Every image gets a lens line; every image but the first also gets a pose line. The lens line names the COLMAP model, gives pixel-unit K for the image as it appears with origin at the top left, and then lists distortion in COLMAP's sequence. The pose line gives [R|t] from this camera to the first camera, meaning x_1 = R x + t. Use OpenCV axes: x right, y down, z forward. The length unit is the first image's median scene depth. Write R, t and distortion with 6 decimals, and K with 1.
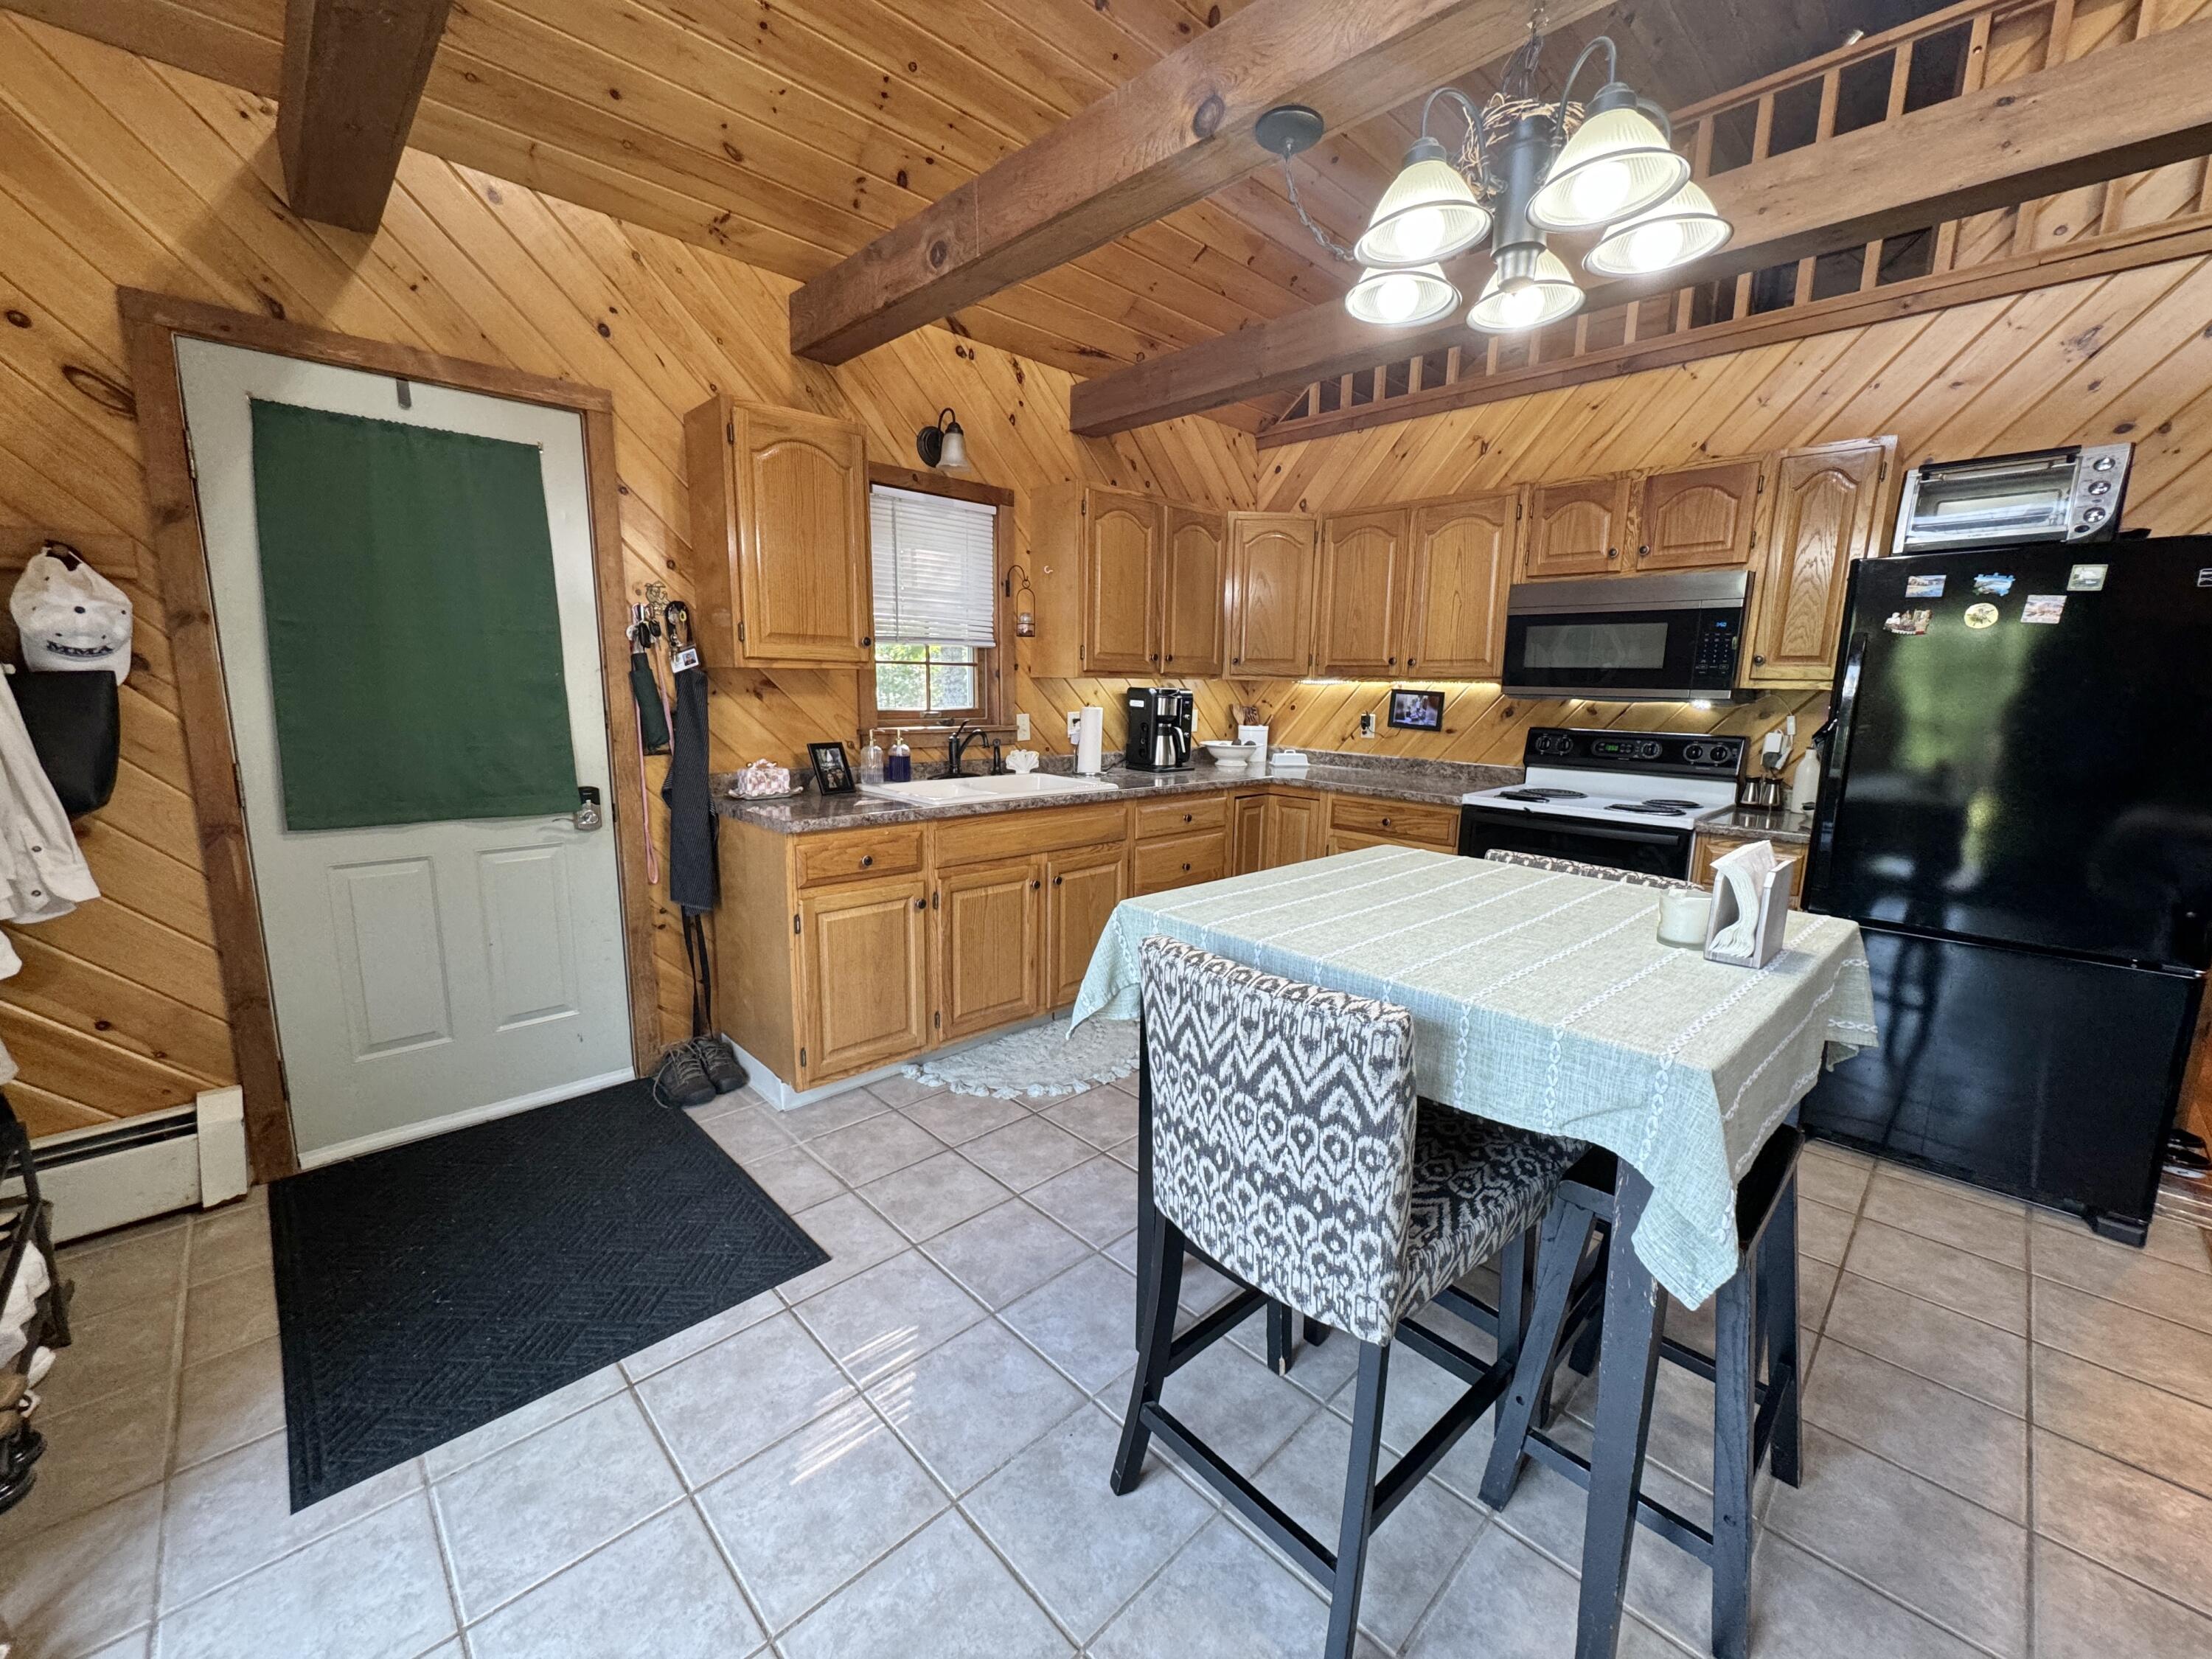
lens RADIAL K [[881.6, 0, 1108.3], [0, 881.6, 832.4], [0, 0, 1]] dist [-0.002922, -0.000302]
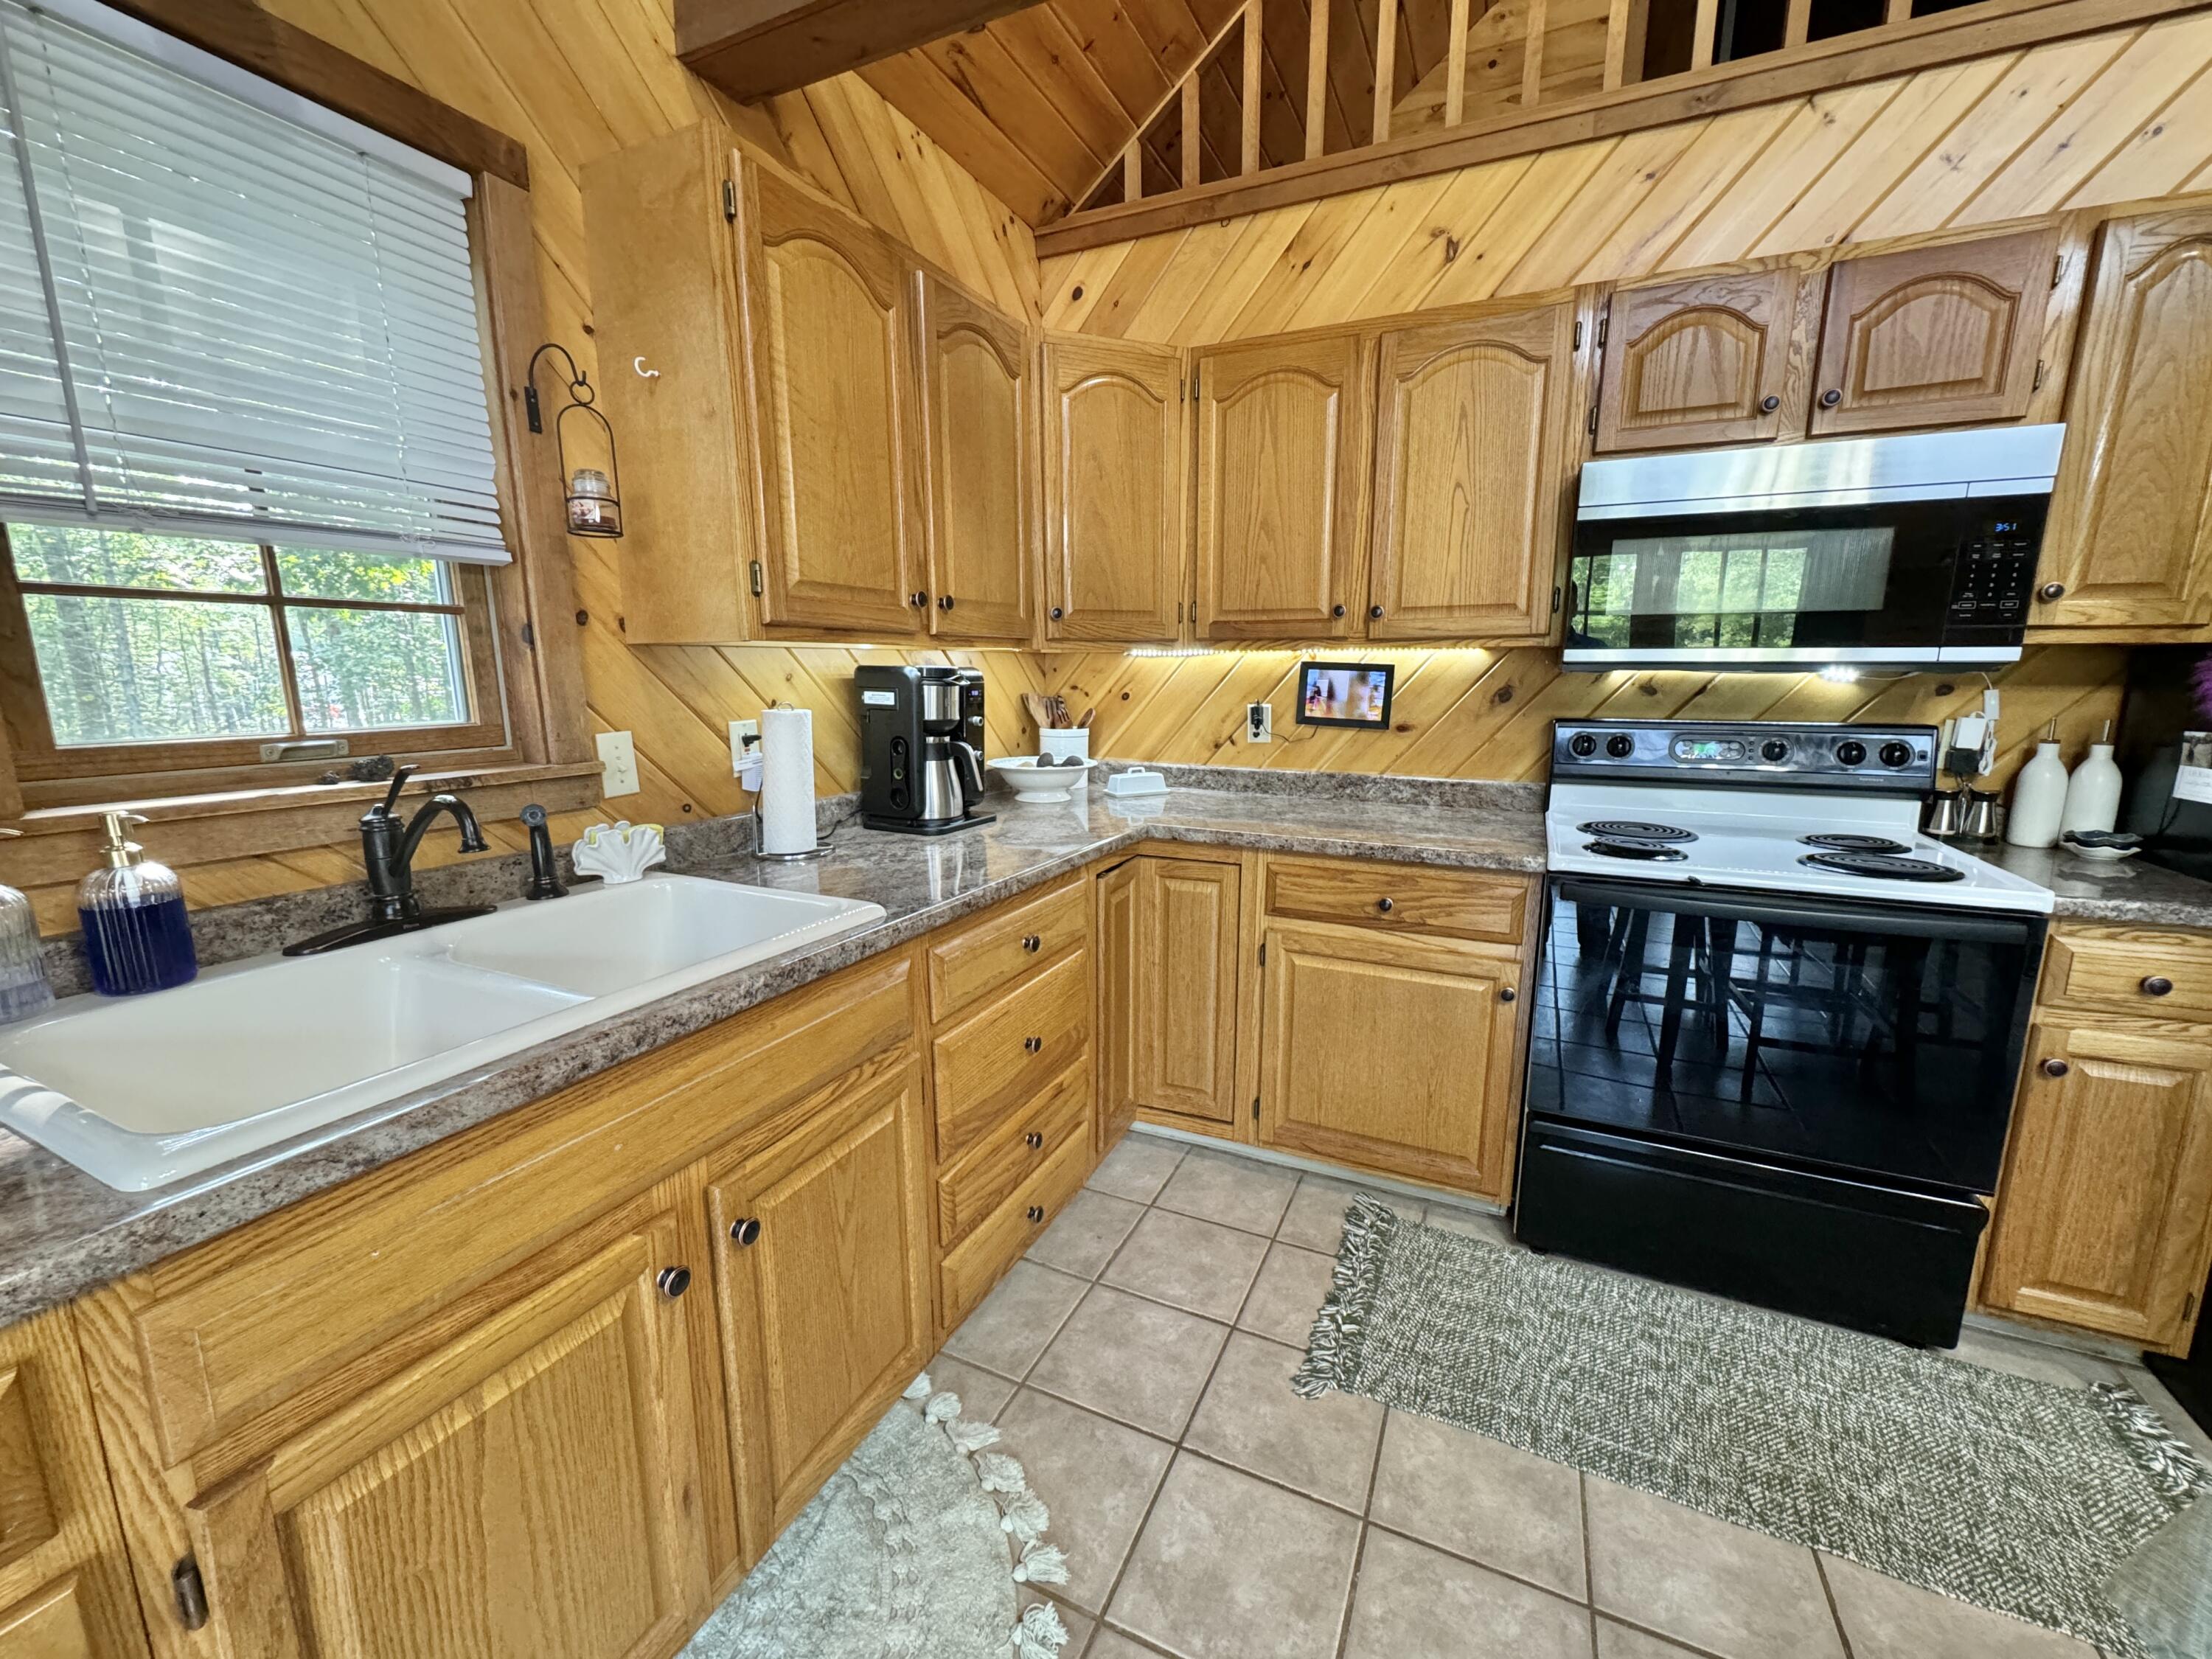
lens RADIAL K [[881.6, 0, 1108.3], [0, 881.6, 832.4], [0, 0, 1]] dist [-0.002922, -0.000302]
pose [[0.934195, -0.081947, 0.347224, -0.027212], [0.076781, 0.996637, 0.028636, -0.081441], [-0.348403, -0.000091, 0.937345, 0.530843]]
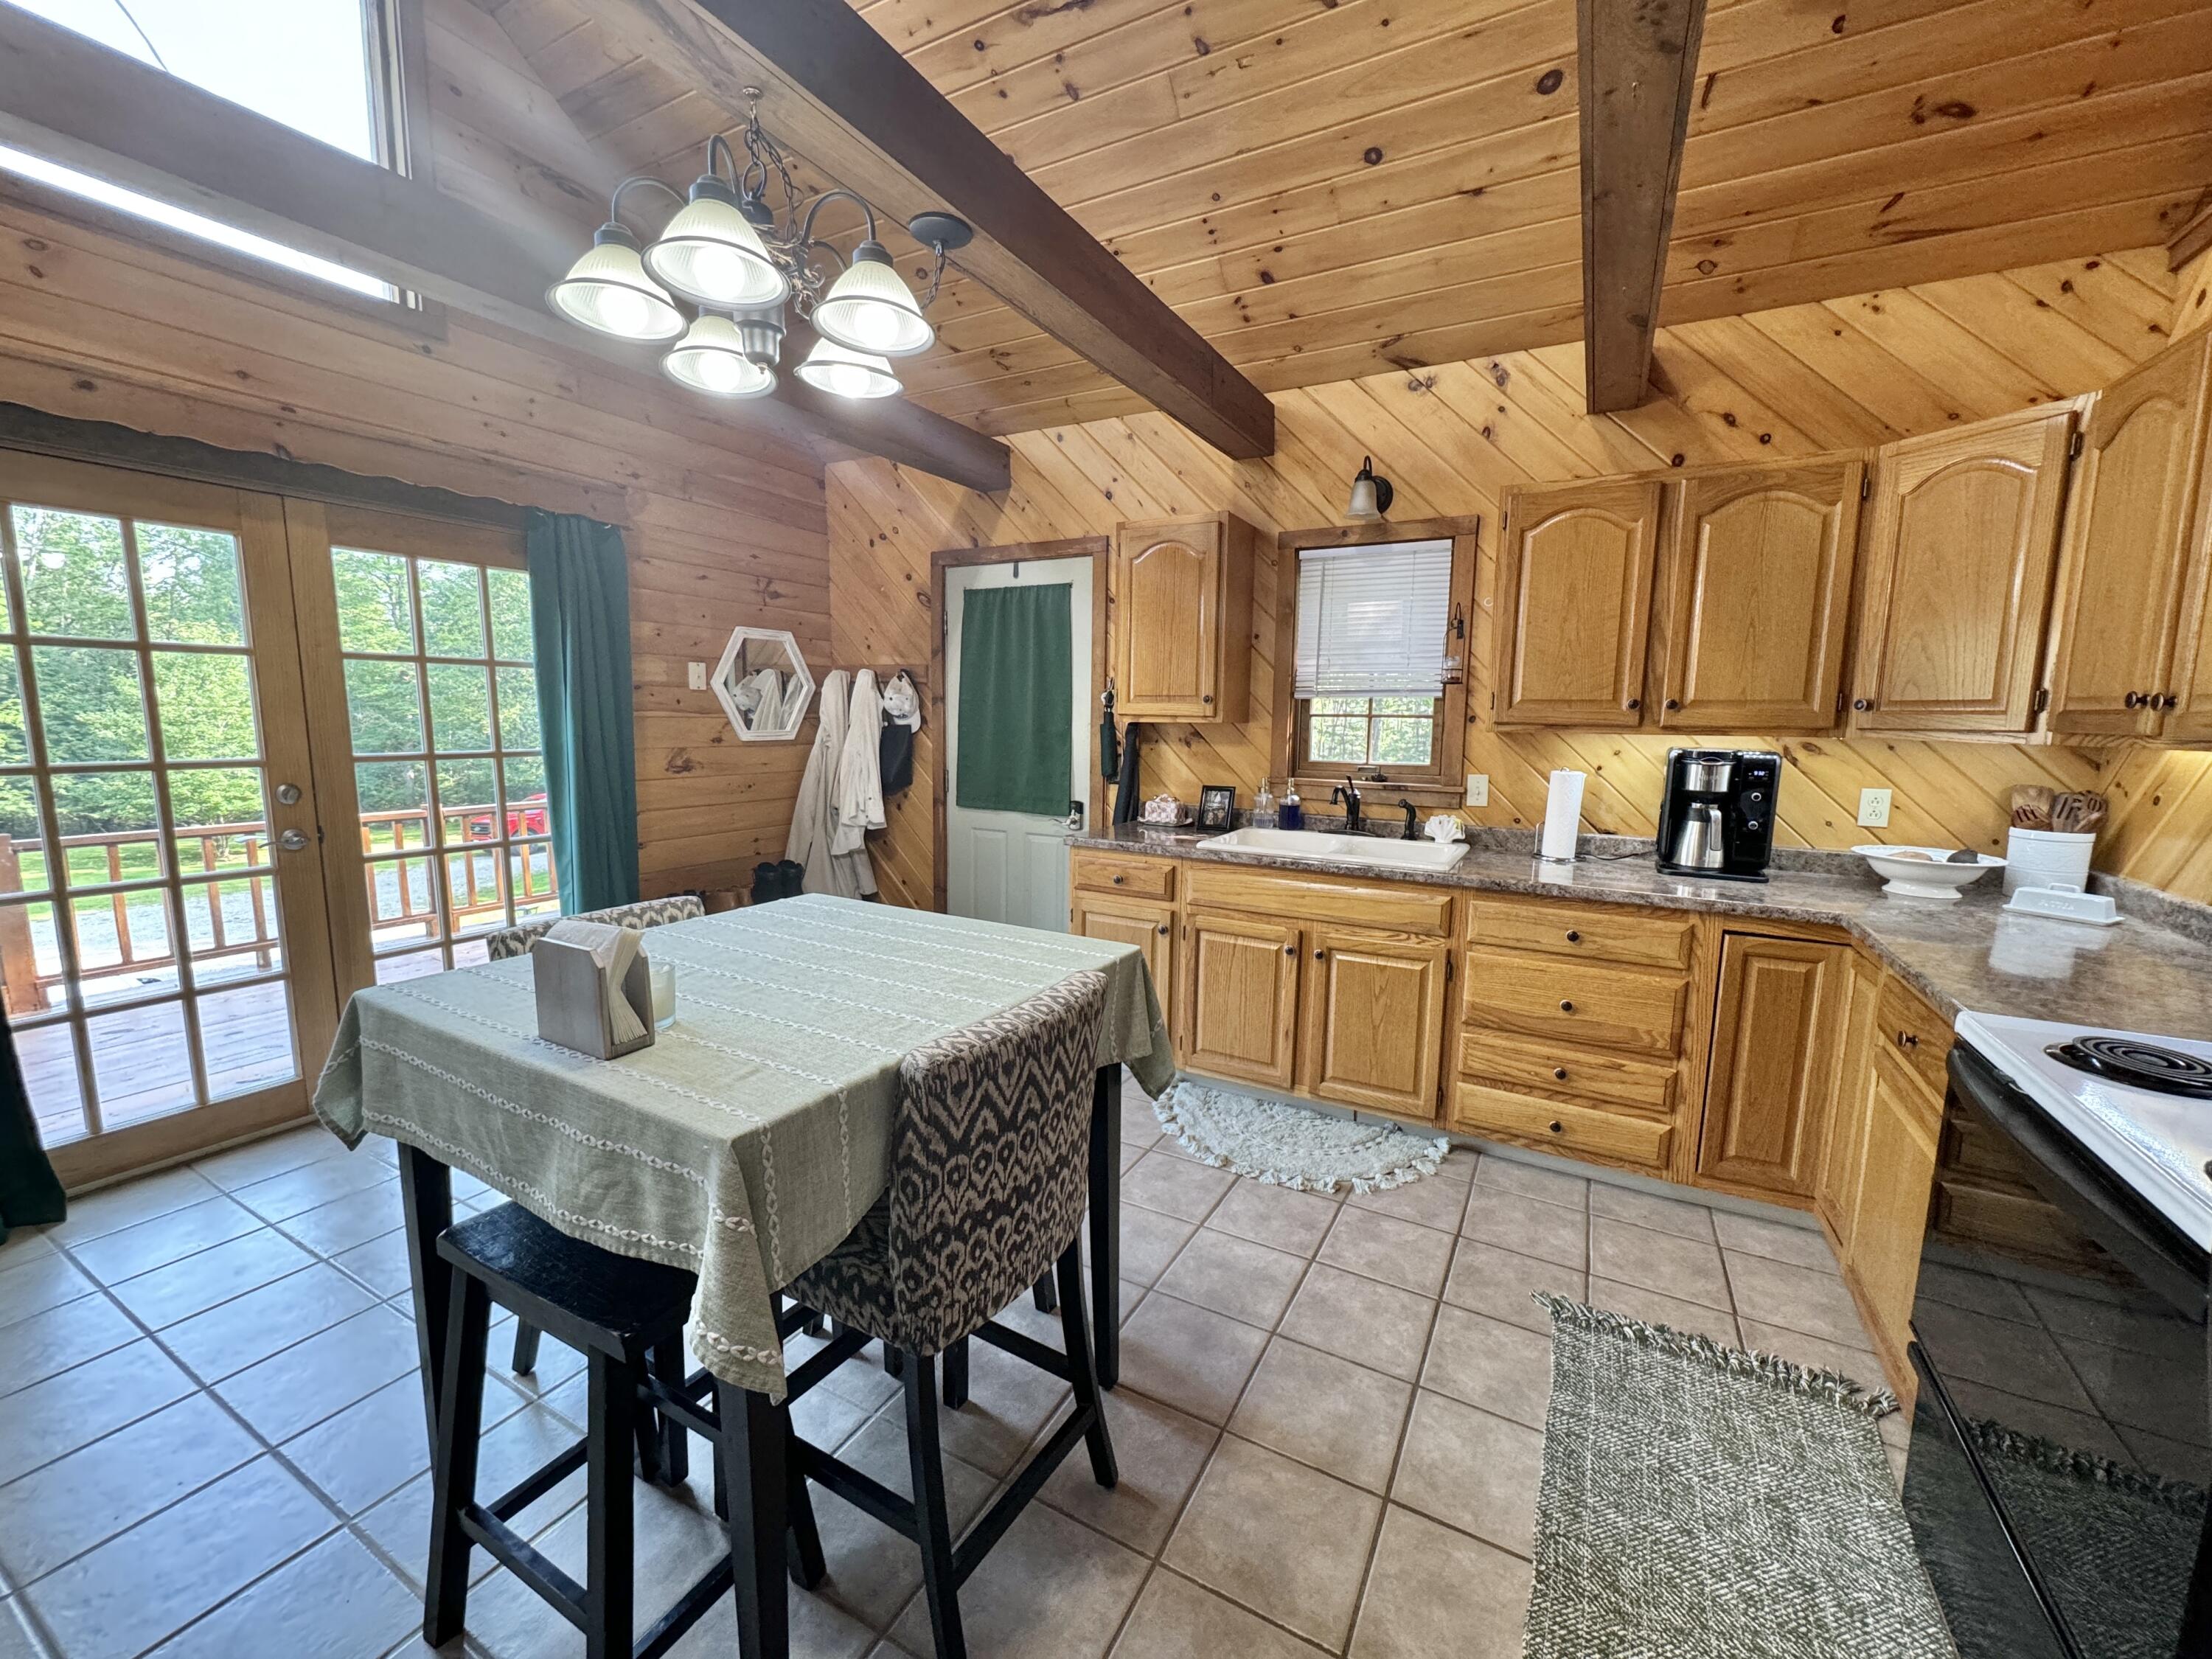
lens RADIAL K [[881.6, 0, 1108.3], [0, 881.6, 832.4], [0, 0, 1]] dist [-0.002922, -0.000302]
pose [[0.293238, 0.114254, -0.949188, 0.601683], [-0.170977, 0.983094, 0.065514, -0.075409], [0.940627, 0.143078, 0.307815, 0.420614]]
